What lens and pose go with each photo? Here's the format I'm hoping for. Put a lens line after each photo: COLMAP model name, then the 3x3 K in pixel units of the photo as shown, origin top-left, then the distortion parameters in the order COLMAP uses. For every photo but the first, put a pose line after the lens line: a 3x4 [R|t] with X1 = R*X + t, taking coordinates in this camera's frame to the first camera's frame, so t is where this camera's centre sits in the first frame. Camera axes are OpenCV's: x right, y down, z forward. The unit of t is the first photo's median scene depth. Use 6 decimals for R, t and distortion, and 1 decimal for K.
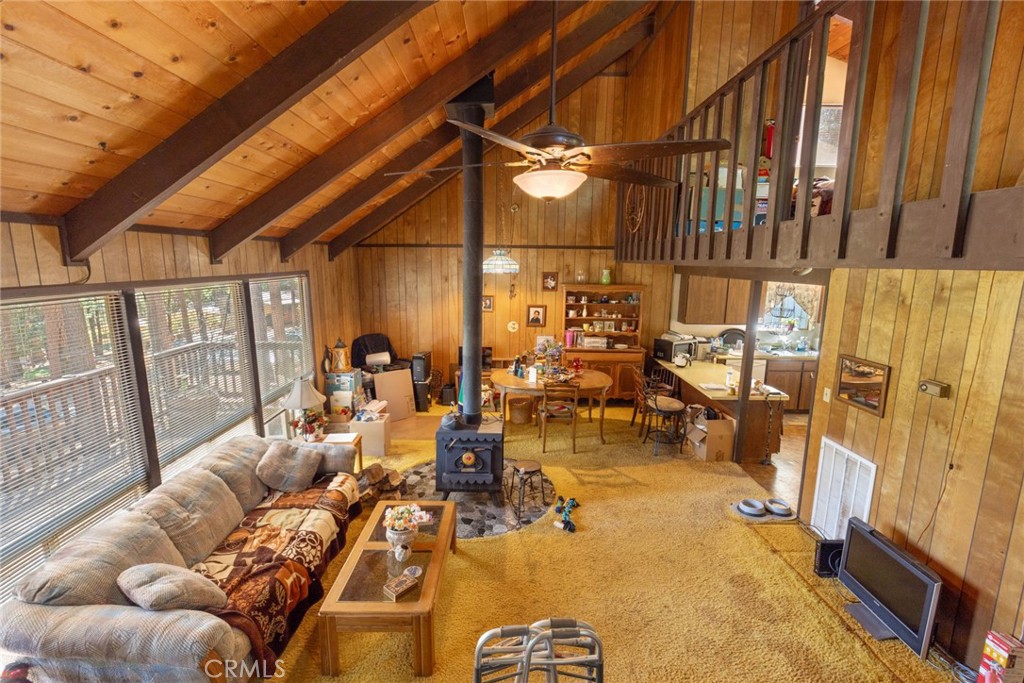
lens RADIAL K [[455.5, 0, 520.8], [0, 455.5, 347.6], [0, 0, 1]] dist [0.002692, -0.000378]
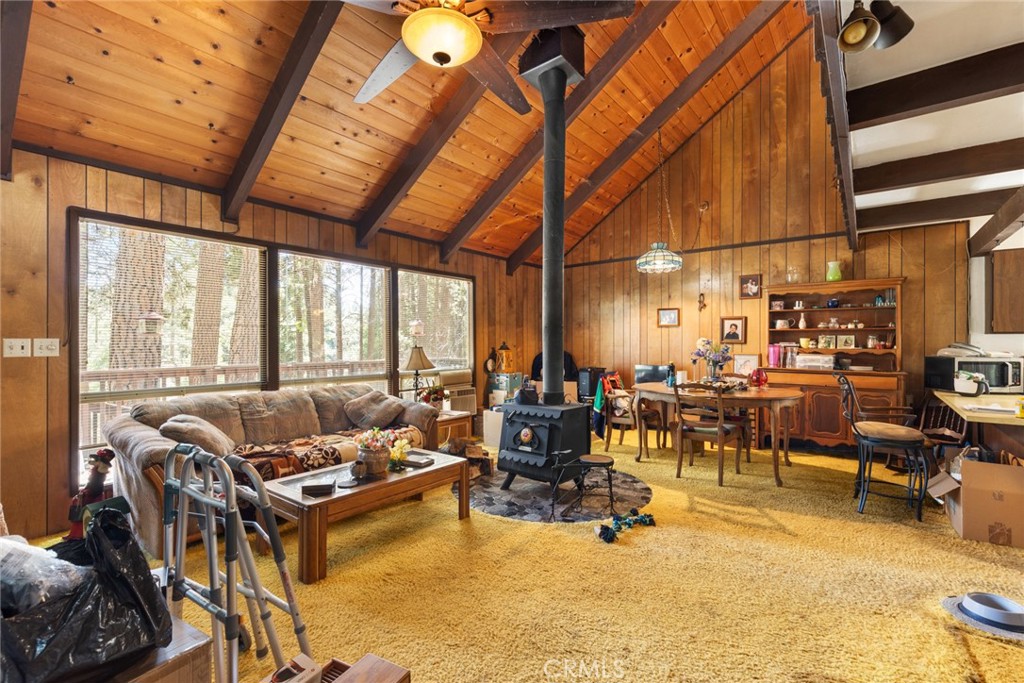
lens RADIAL K [[455.5, 0, 514.7], [0, 455.5, 339.8], [0, 0, 1]] dist [0.002692, -0.000378]
pose [[0.784434, -0.014789, -0.620036, 0.237618], [-0.102307, 0.982935, -0.152878, 0.113006], [0.611716, 0.183357, 0.769535, 0.154370]]
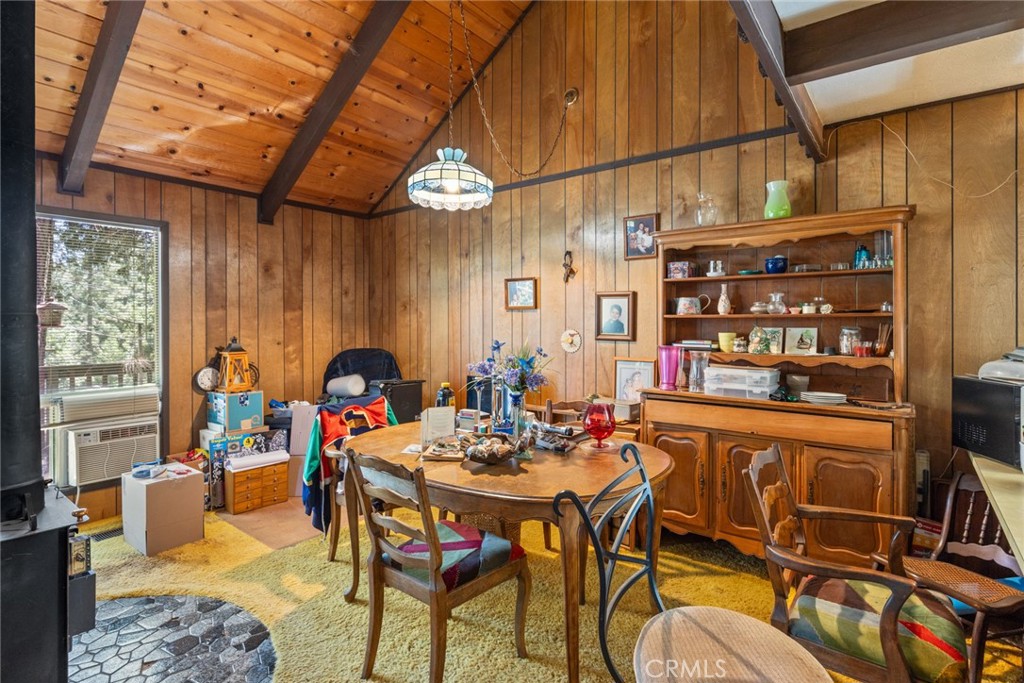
lens RADIAL K [[508.6, 0, 517.4], [0, 508.6, 322.0], [0, 0, 1]] dist [-0.003545, -0.001597]
pose [[0.790949, -0.015943, -0.611675, 0.270380], [-0.097084, 0.983727, -0.151179, 0.020664], [0.604131, 0.178958, 0.776530, 0.577494]]
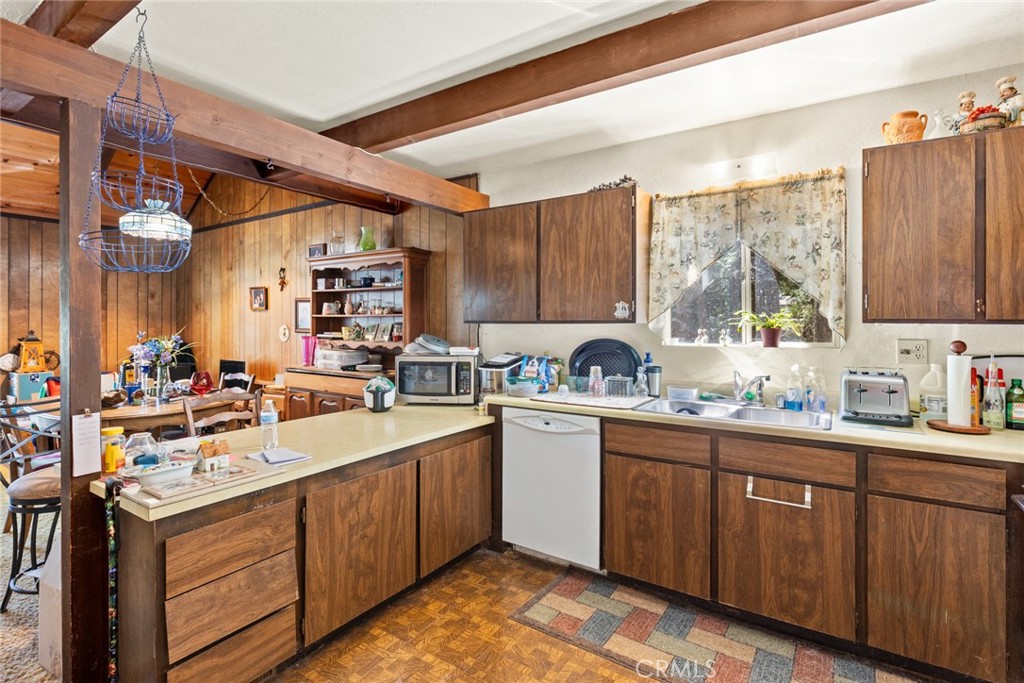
lens RADIAL K [[491.5, 0, 514.5], [0, 491.5, 319.6], [0, 0, 1]] dist [0.002439, -0.000795]
pose [[0.828924, -0.014185, -0.559181, 0.671078], [-0.088535, 0.983750, -0.156199, 0.016479], [0.552310, 0.178985, 0.814198, 0.631003]]
